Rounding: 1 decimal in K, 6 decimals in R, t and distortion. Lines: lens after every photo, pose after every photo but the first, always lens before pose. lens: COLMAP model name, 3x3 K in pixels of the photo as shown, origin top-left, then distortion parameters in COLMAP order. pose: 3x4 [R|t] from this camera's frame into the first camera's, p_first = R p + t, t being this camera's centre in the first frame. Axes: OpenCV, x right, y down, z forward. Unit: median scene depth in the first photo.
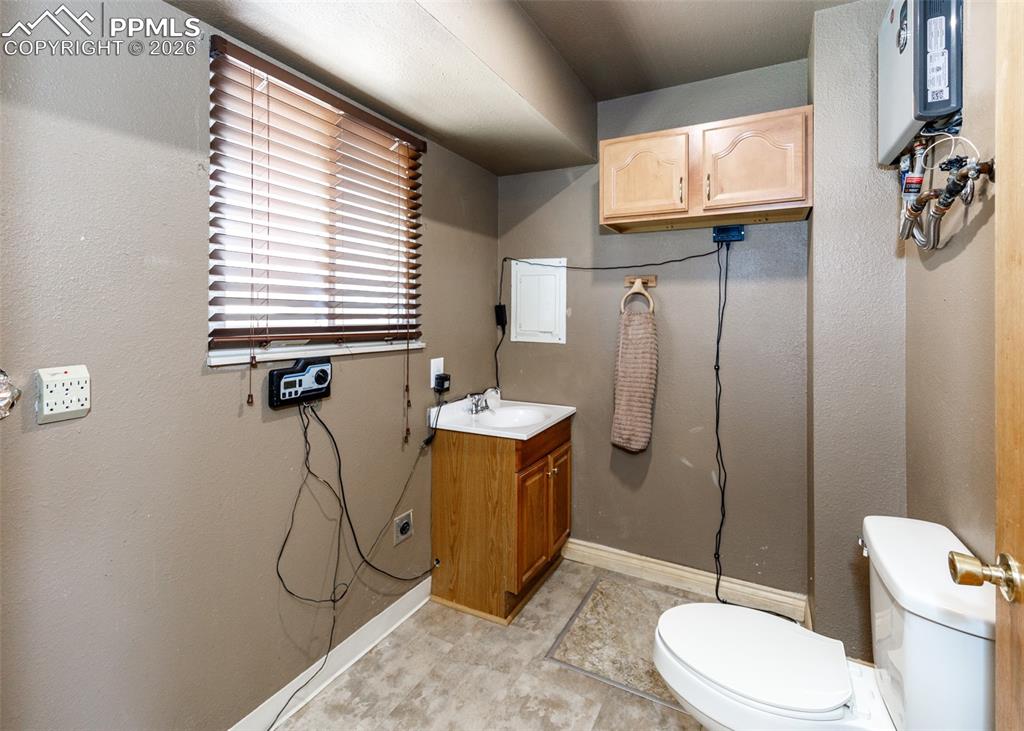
lens RADIAL K [[485.5, 0, 509.9], [0, 485.5, 358.6], [0, 0, 1]] dist [0.002169, 0.000876]
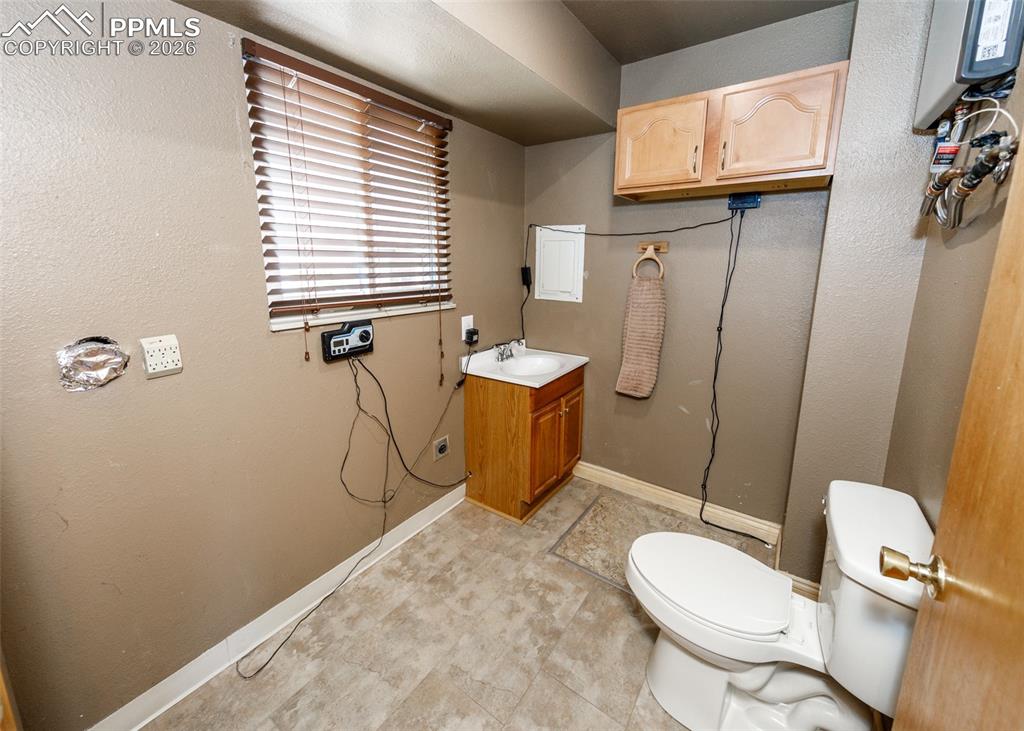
lens RADIAL K [[395.8, 0, 526.5], [0, 395.8, 347.9], [0, 0, 1]] dist [0.001925, -0.000371]
pose [[0.988263, 0.043088, -0.146558, 0.144889], [-0.015916, 0.983217, 0.181747, -0.106313], [0.151929, -0.177281, 0.972363, 0.067362]]
